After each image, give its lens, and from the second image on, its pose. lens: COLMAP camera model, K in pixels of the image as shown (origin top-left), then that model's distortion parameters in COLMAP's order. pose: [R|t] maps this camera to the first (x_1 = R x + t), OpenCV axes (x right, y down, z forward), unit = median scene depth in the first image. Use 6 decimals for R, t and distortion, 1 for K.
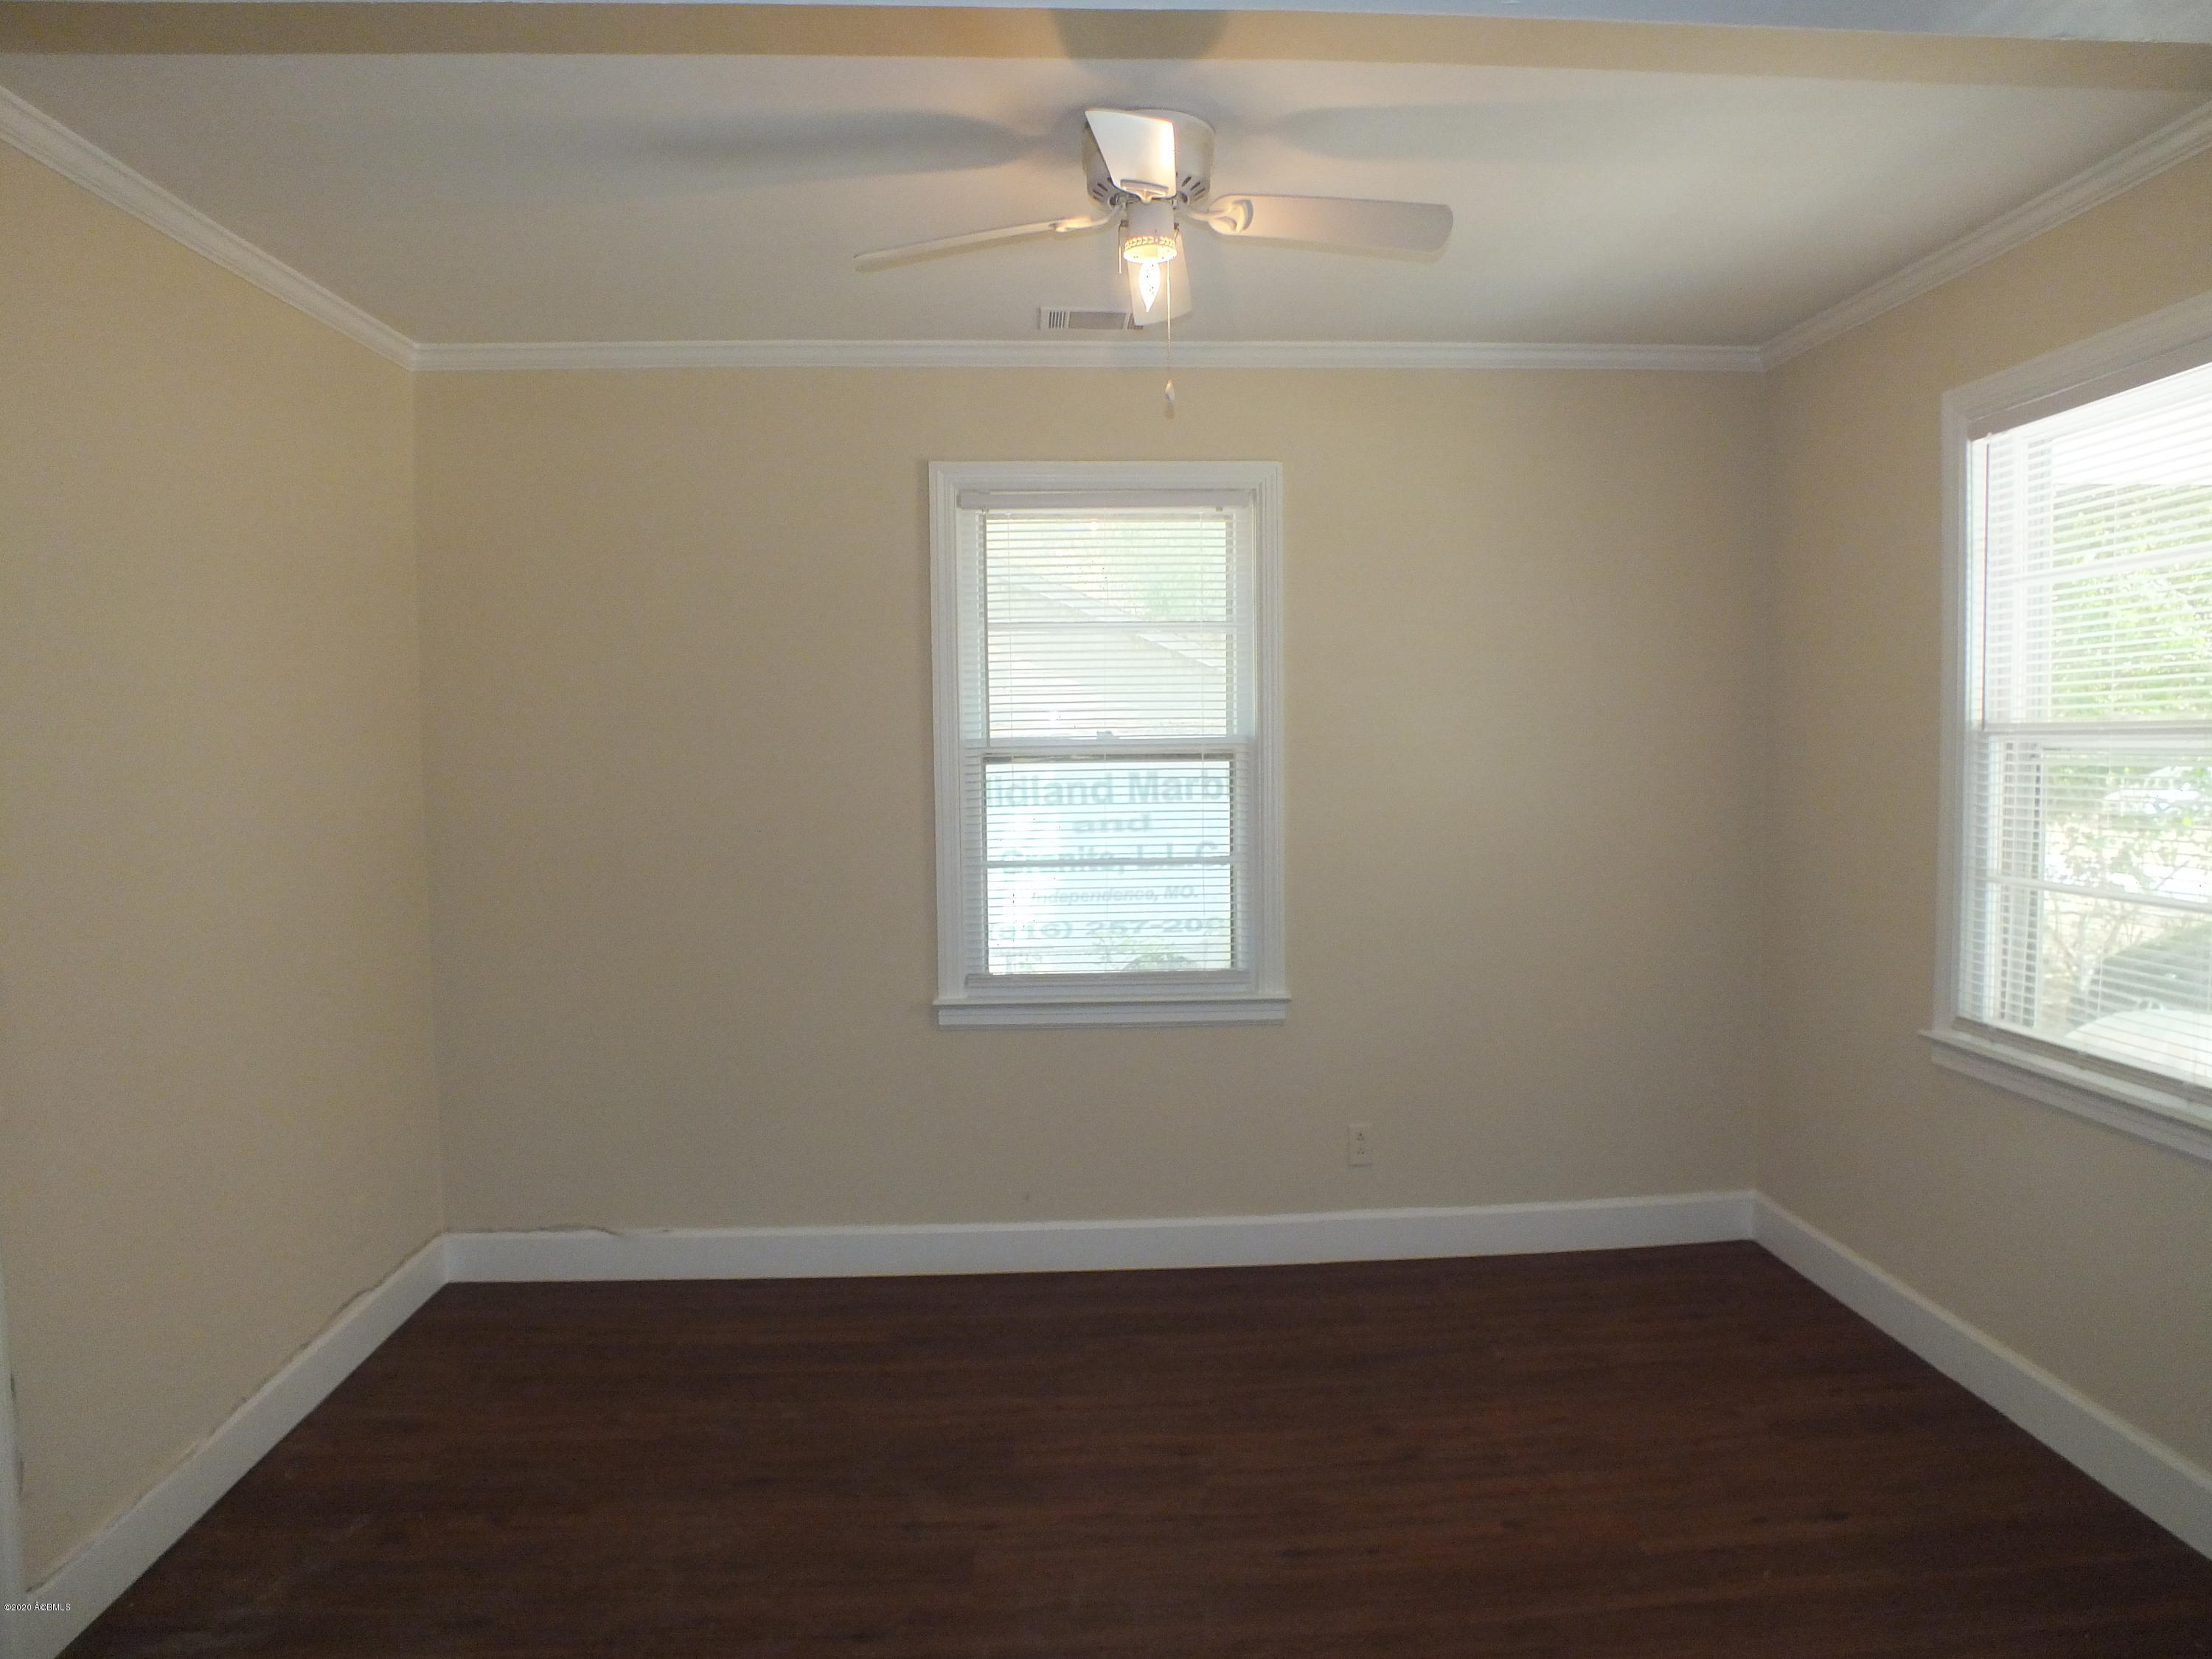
lens RADIAL K [[1492.5, 0, 1106.0], [0, 1492.5, 829.5], [0, 0, 1]] dist [-0.001603, 0.000304]
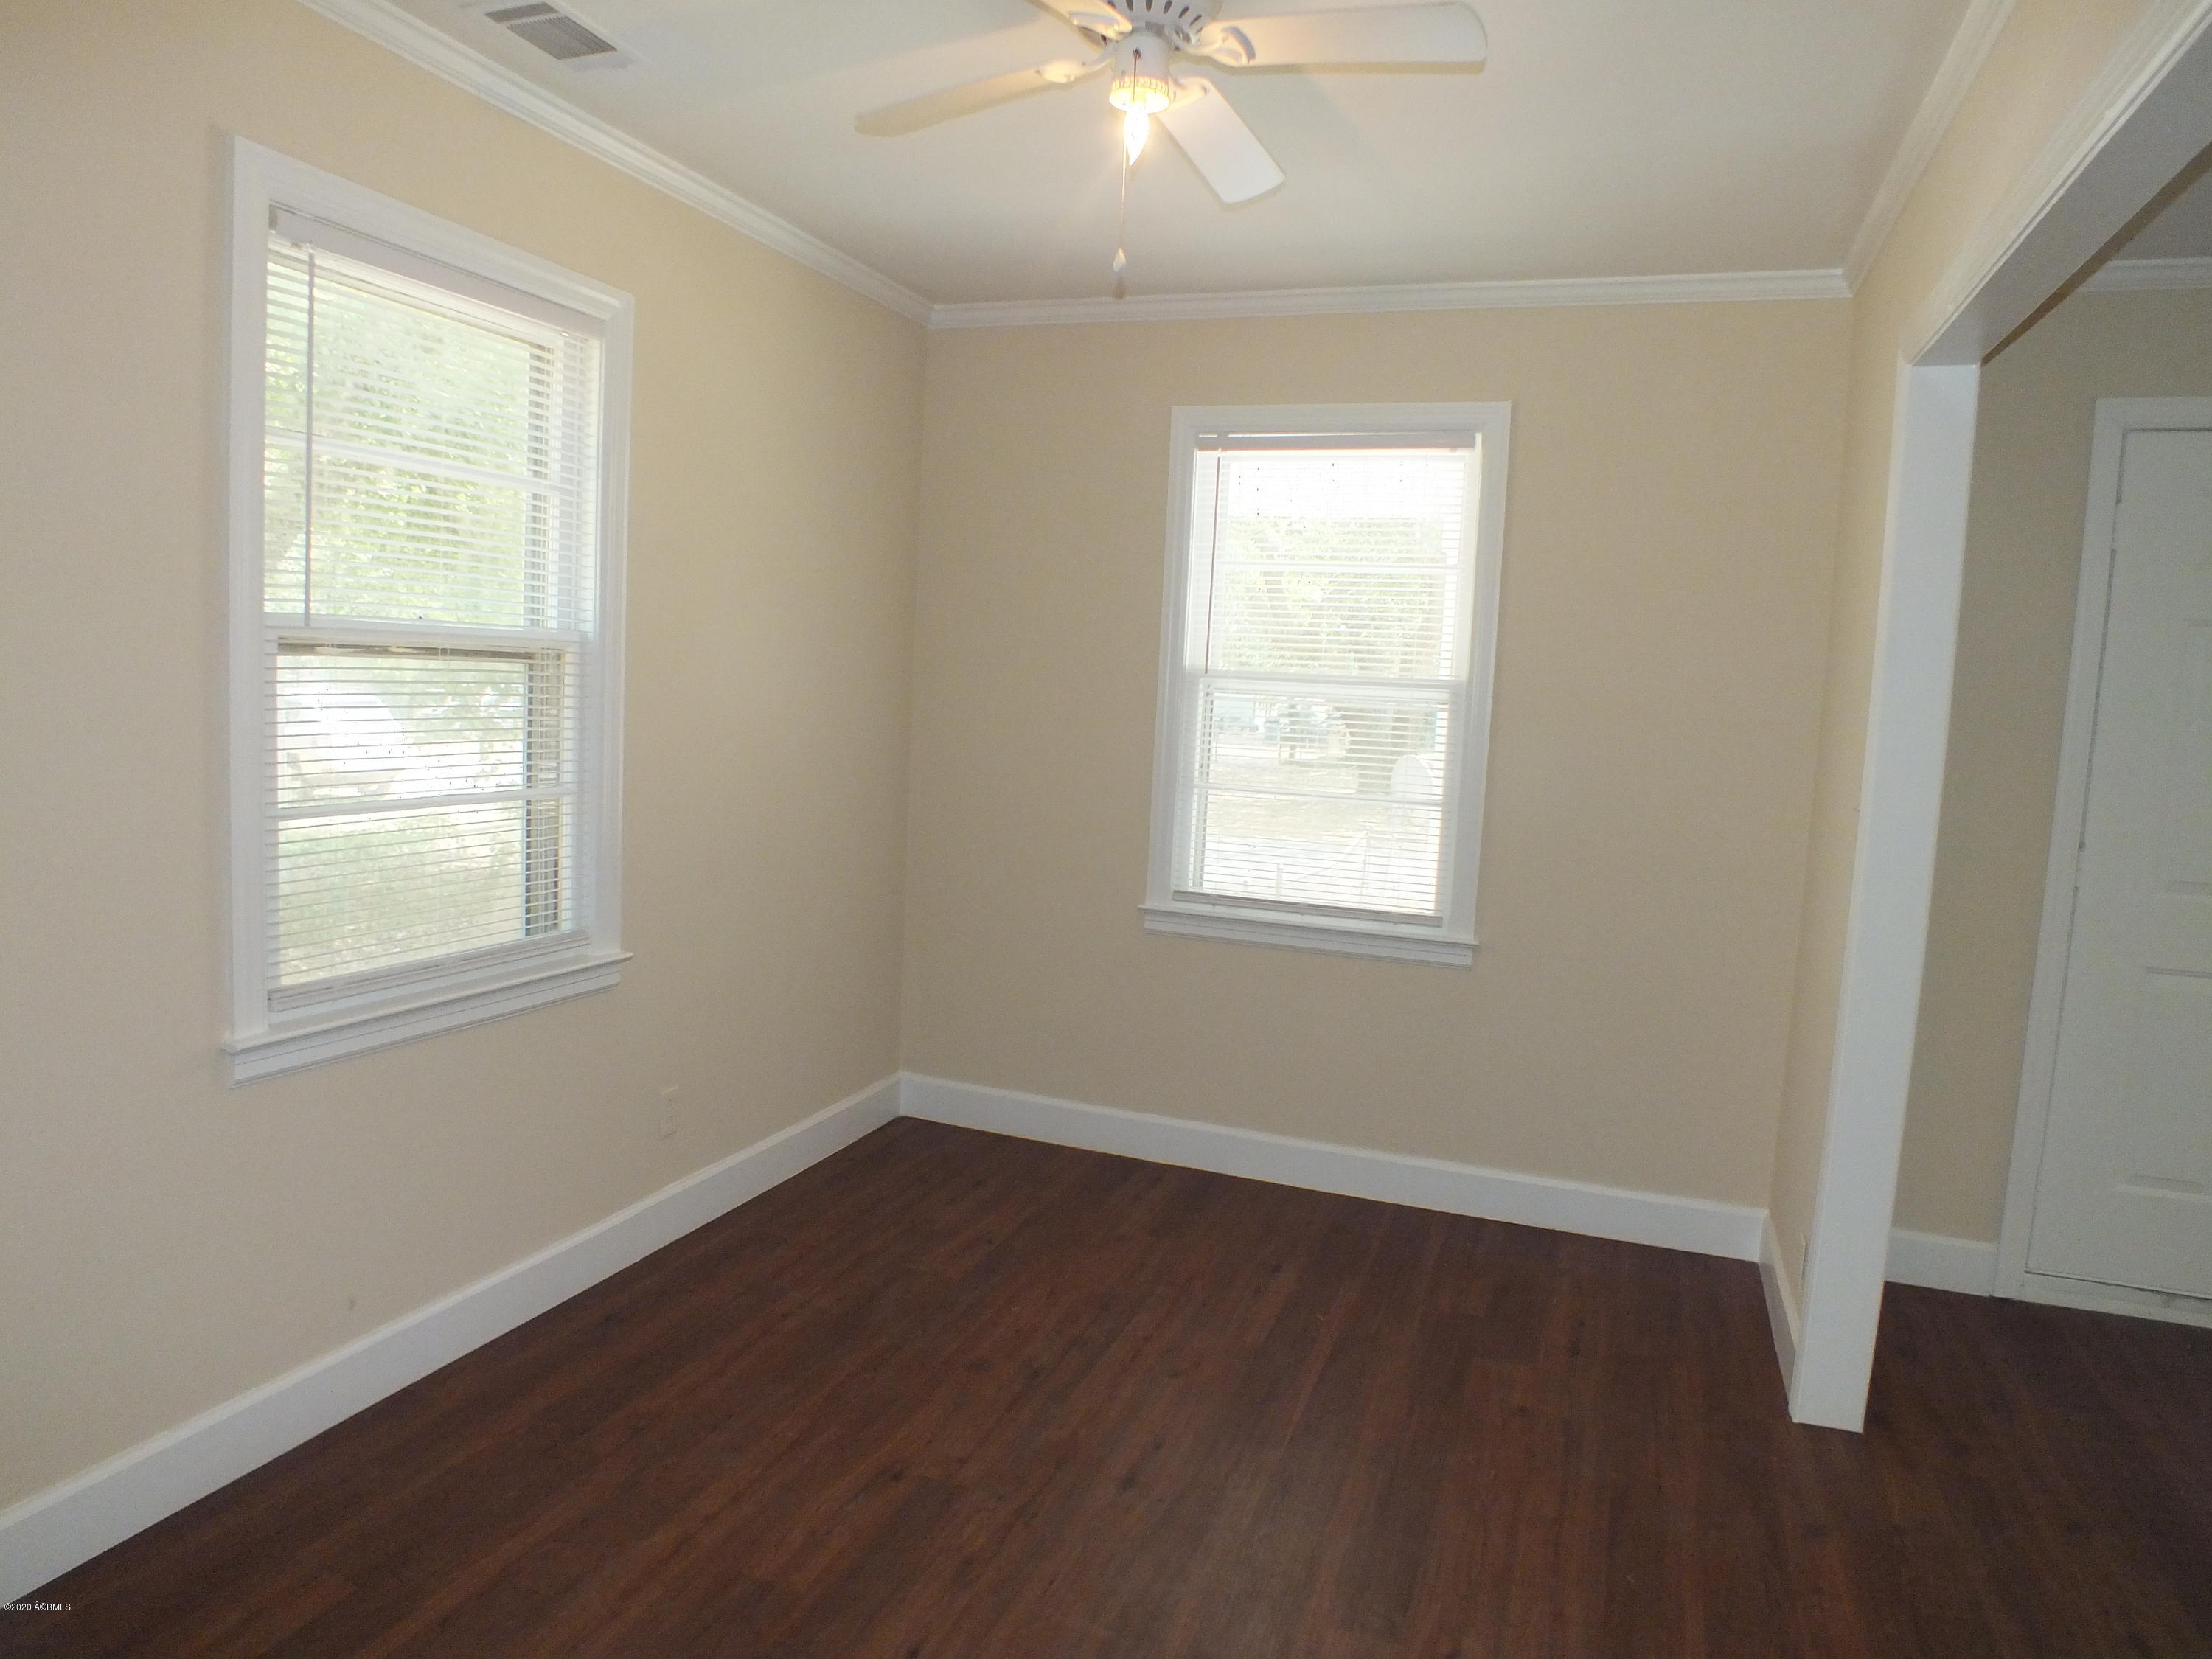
lens RADIAL K [[1511.3, 0, 1106.0], [0, 1511.3, 829.5], [0, 0, 1]] dist [-0.049822, -0.001136]
pose [[0.364827, -0.065565, 0.928764, -0.578622], [-0.009062, 0.997220, 0.073957, -0.021603], [-0.931031, -0.035398, 0.363219, 0.485712]]
